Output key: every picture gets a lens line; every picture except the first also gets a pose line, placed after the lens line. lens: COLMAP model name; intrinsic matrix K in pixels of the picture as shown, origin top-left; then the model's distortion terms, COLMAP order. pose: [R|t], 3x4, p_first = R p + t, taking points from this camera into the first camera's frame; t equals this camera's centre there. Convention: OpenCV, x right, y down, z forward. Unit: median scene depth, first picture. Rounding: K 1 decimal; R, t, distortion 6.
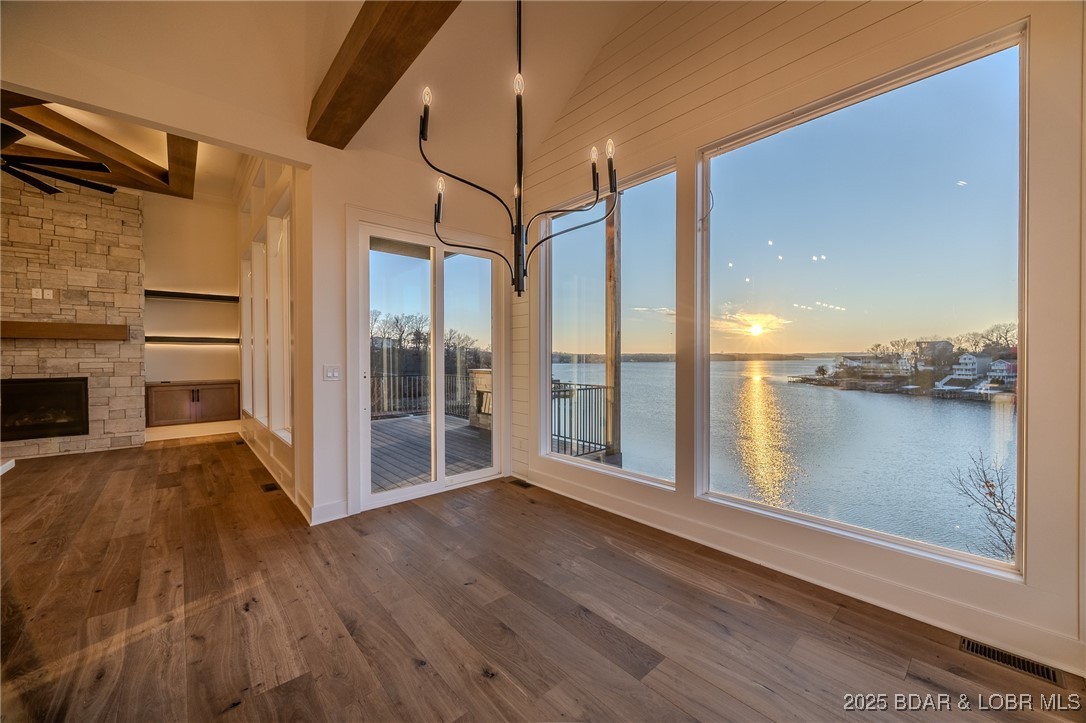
lens RADIAL K [[412.9, 0, 549.6], [0, 412.9, 360.3], [0, 0, 1]] dist [-0.004823, -0.000472]
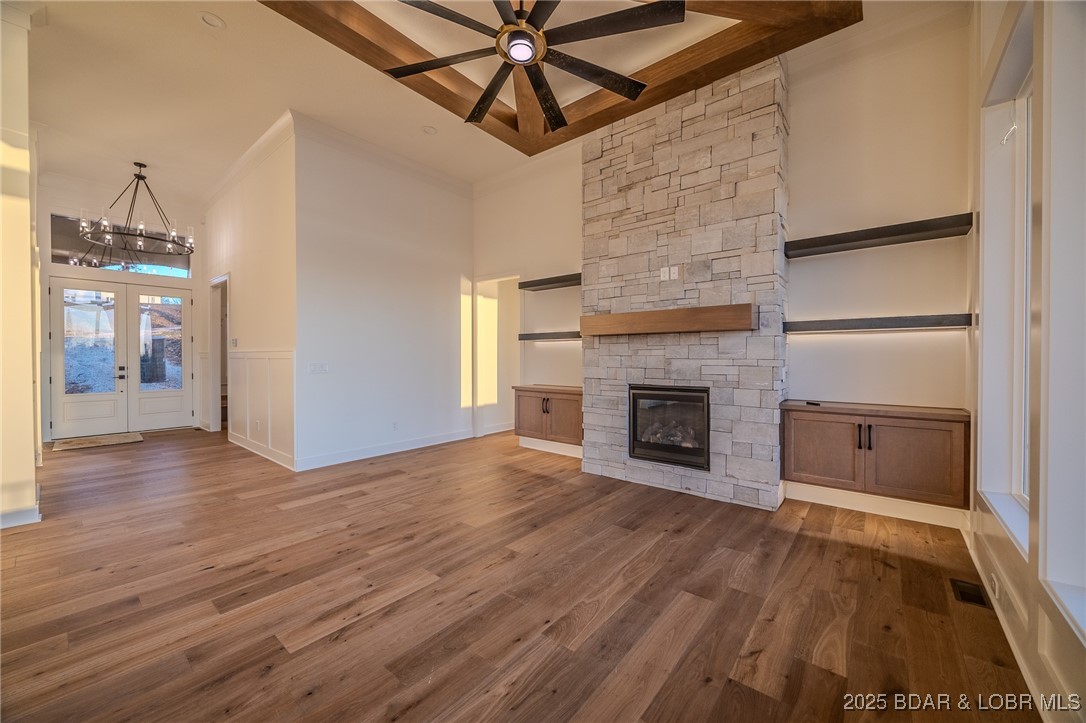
lens RADIAL K [[412.9, 0, 537.5], [0, 412.9, 362.5], [0, 0, 1]] dist [-0.004823, -0.000472]
pose [[0.146983, 0.016296, -0.989005, -0.458341], [-0.007349, 0.999855, 0.015382, -0.007401], [0.989112, 0.005007, 0.147081, 0.570710]]
